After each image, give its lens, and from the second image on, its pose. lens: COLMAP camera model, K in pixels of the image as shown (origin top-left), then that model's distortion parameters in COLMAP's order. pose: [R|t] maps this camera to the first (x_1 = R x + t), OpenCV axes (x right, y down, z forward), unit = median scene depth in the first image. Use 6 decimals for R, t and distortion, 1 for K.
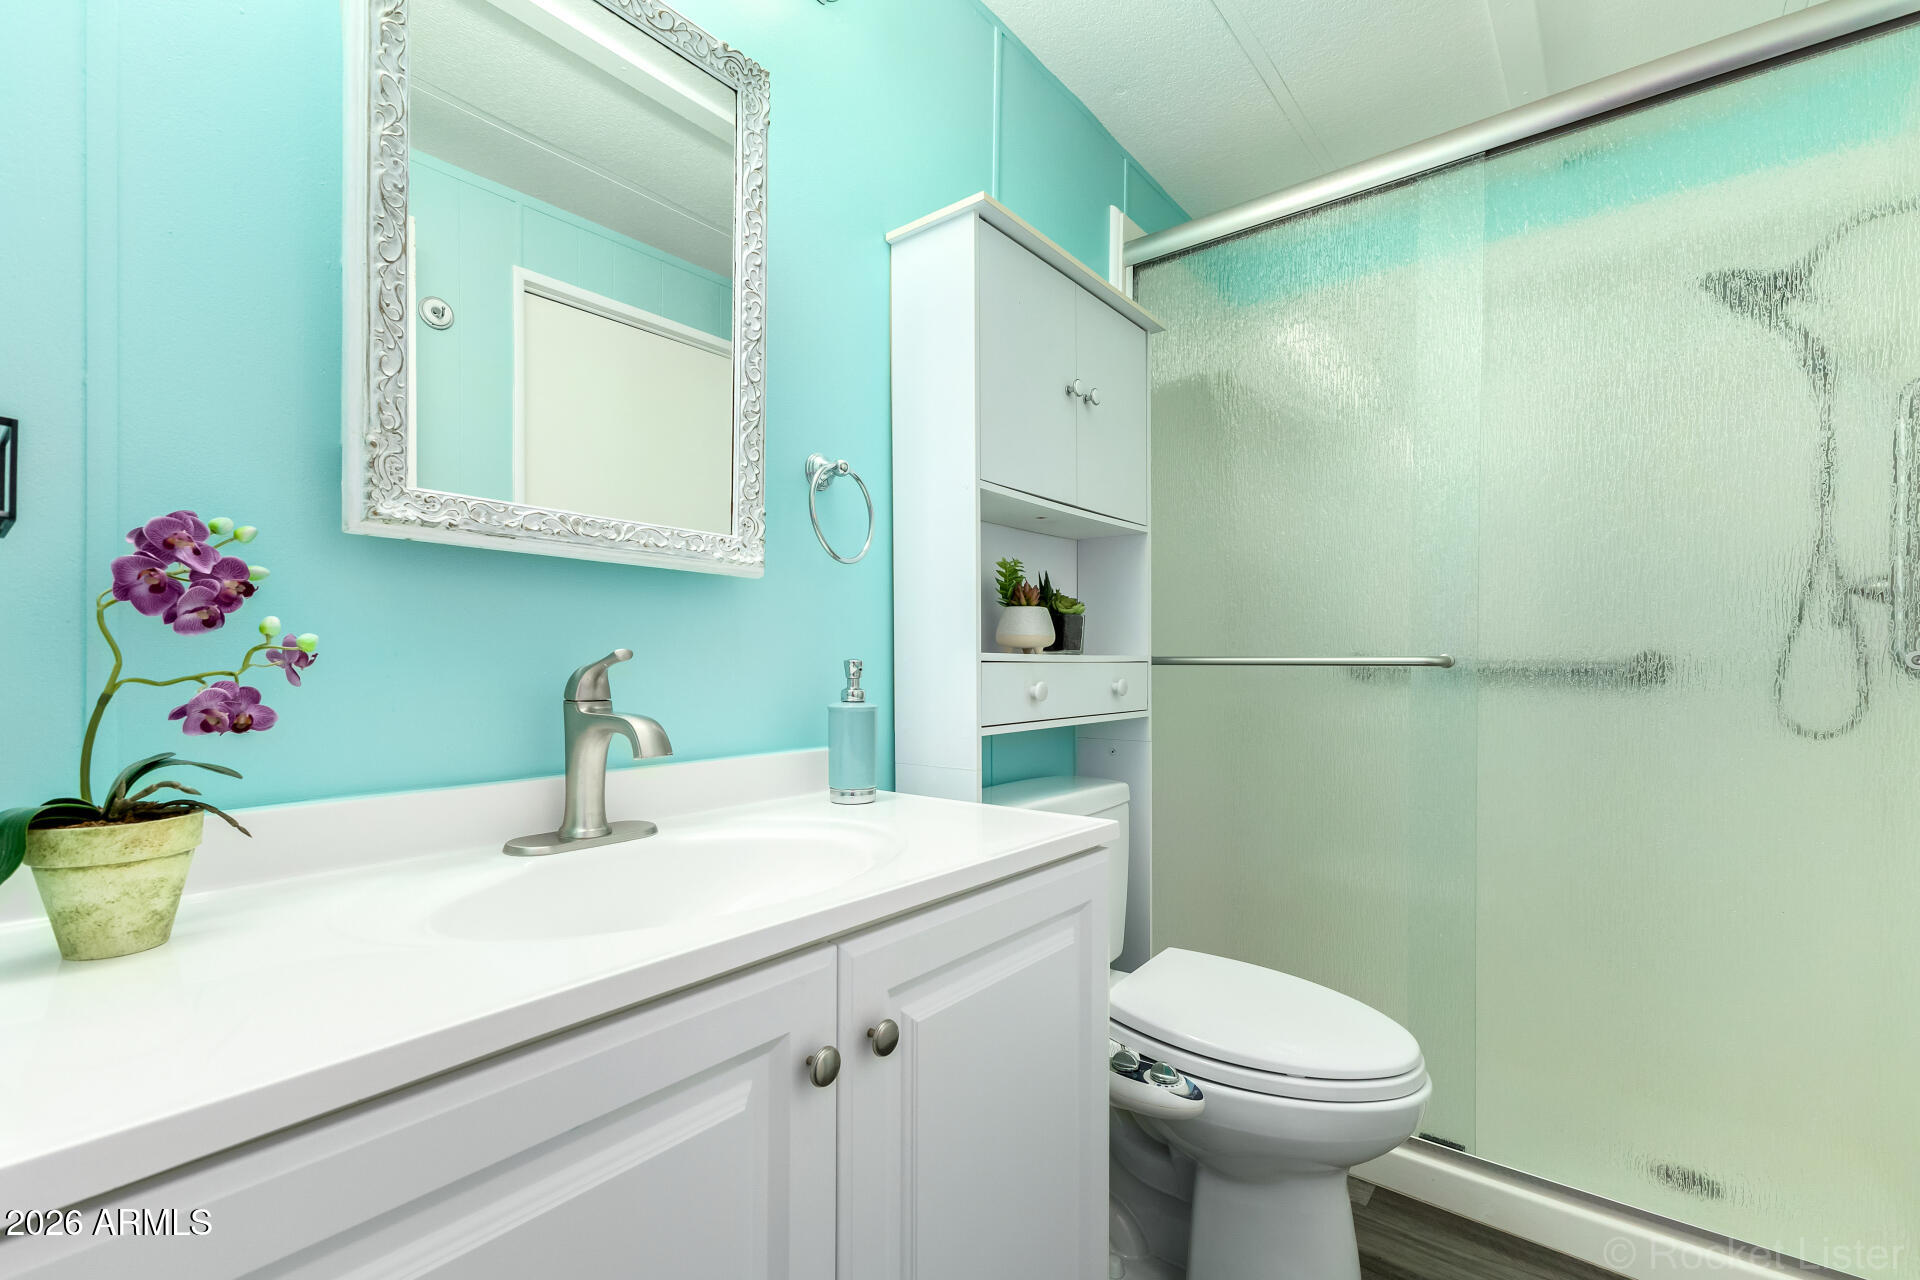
lens RADIAL K [[845.3, 0, 963.0], [0, 845.3, 651.4], [0, 0, 1]] dist [0.011630, 0.000379]
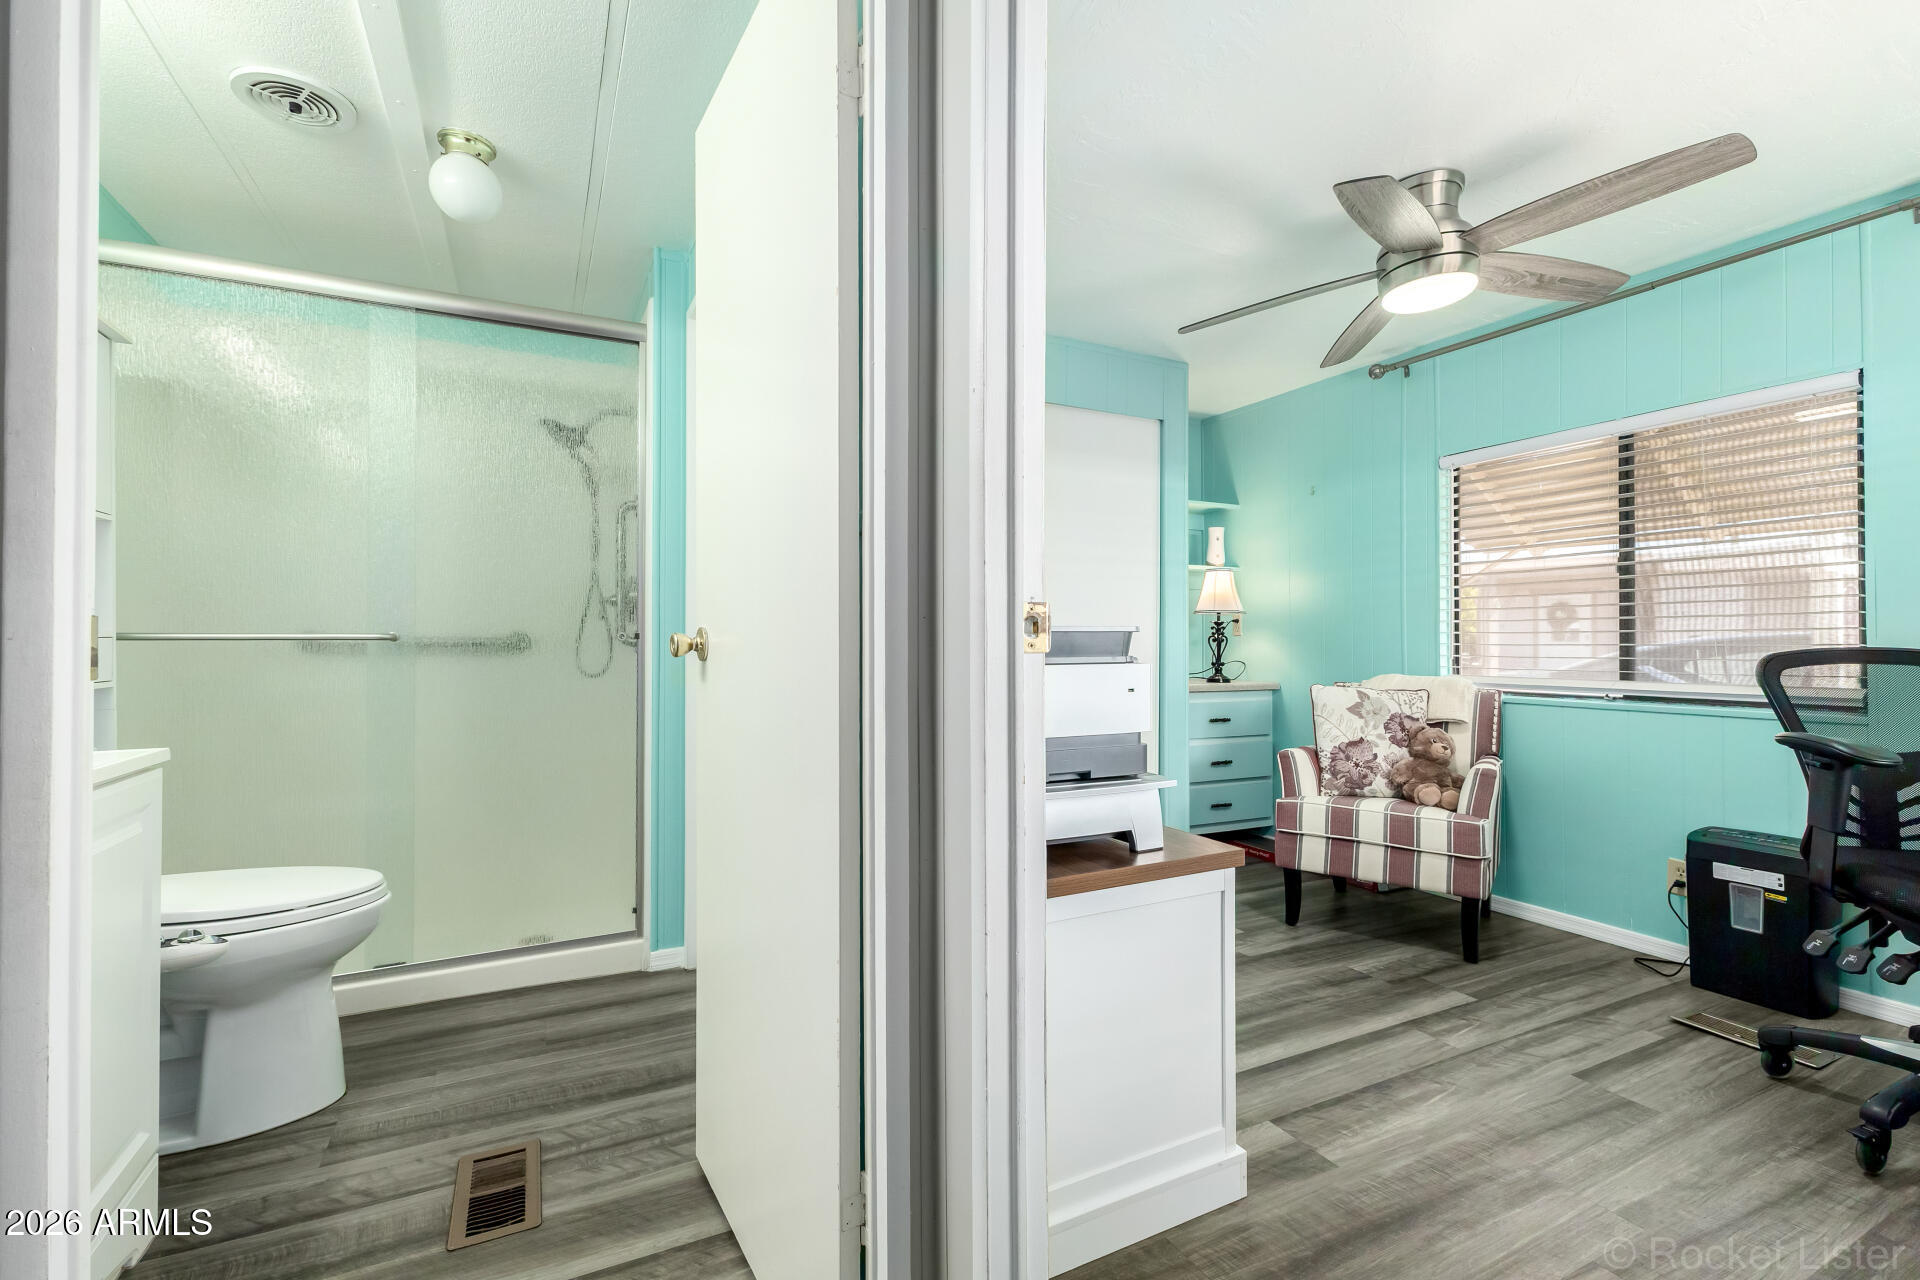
lens RADIAL K [[845.3, 0, 963.0], [0, 845.3, 651.4], [0, 0, 1]] dist [0.011630, 0.000379]
pose [[0.416642, -0.012920, 0.908979, -0.363107], [-0.008250, 0.999804, 0.017992, 0.001644], [-0.909033, -0.014995, 0.416454, -0.519832]]
